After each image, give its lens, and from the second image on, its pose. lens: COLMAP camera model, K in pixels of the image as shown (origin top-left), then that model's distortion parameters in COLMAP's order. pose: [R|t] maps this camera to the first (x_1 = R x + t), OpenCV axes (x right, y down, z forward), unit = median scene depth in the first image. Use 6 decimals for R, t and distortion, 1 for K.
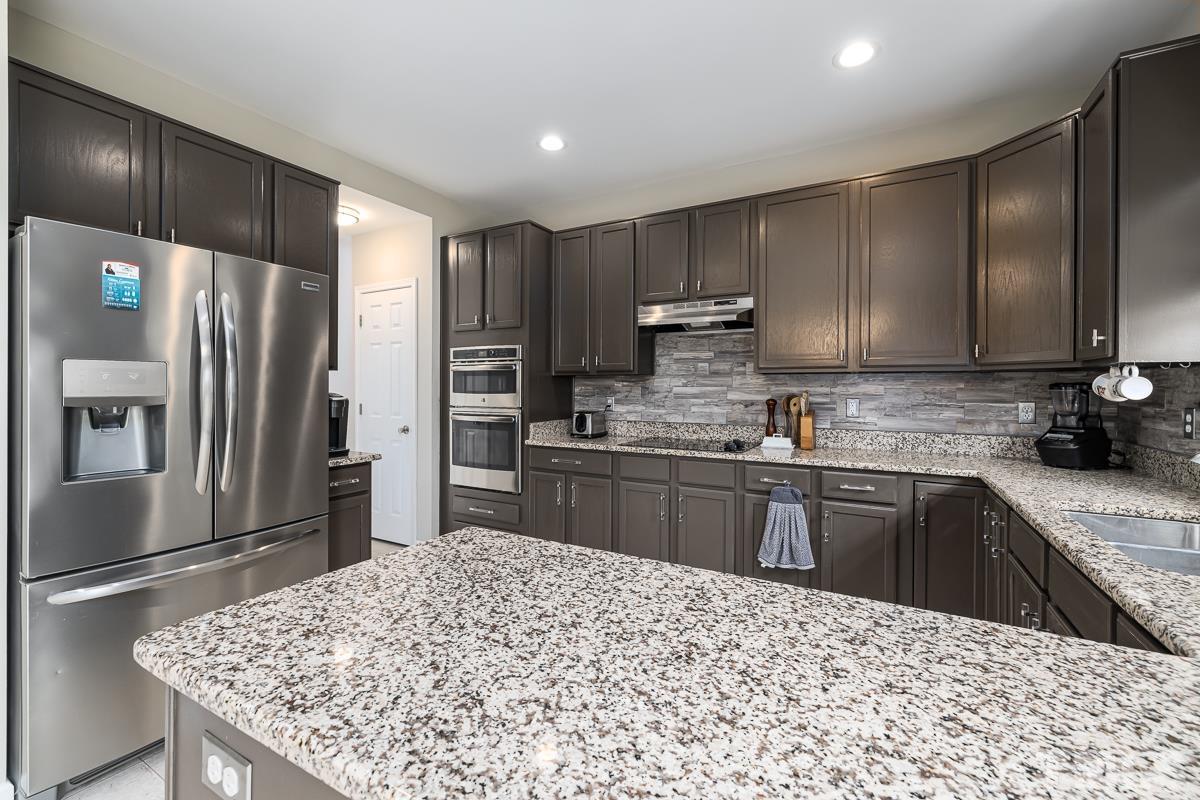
lens RADIAL K [[505.5, 0, 593.0], [0, 505.5, 389.7], [0, 0, 1]] dist [0.000978, 0.000844]
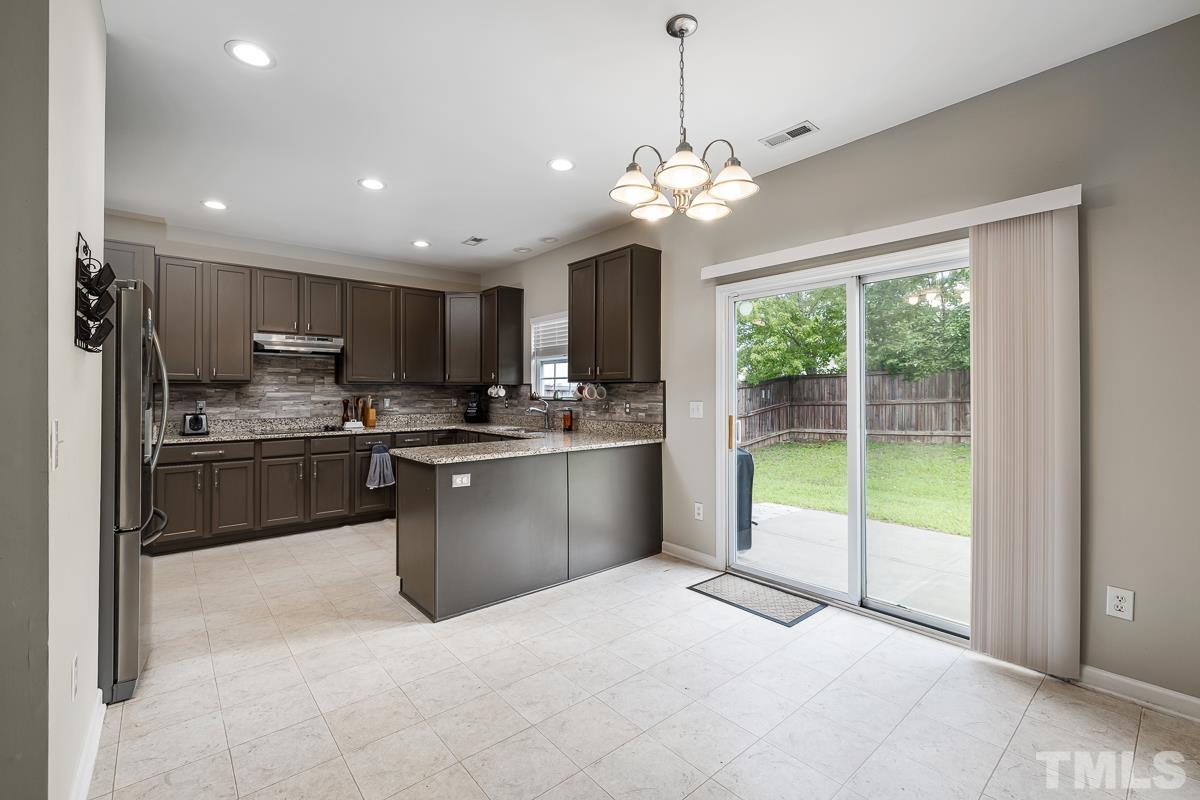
lens RADIAL K [[506.2, 0, 595.7], [0, 506.2, 385.9], [0, 0, 1]] dist [-0.000869, 0.000239]
pose [[0.338682, 0.005929, 0.940882, -0.959764], [0.005947, 0.999947, -0.008442, -0.007738], [-0.940882, 0.008455, 0.338628, -0.348041]]
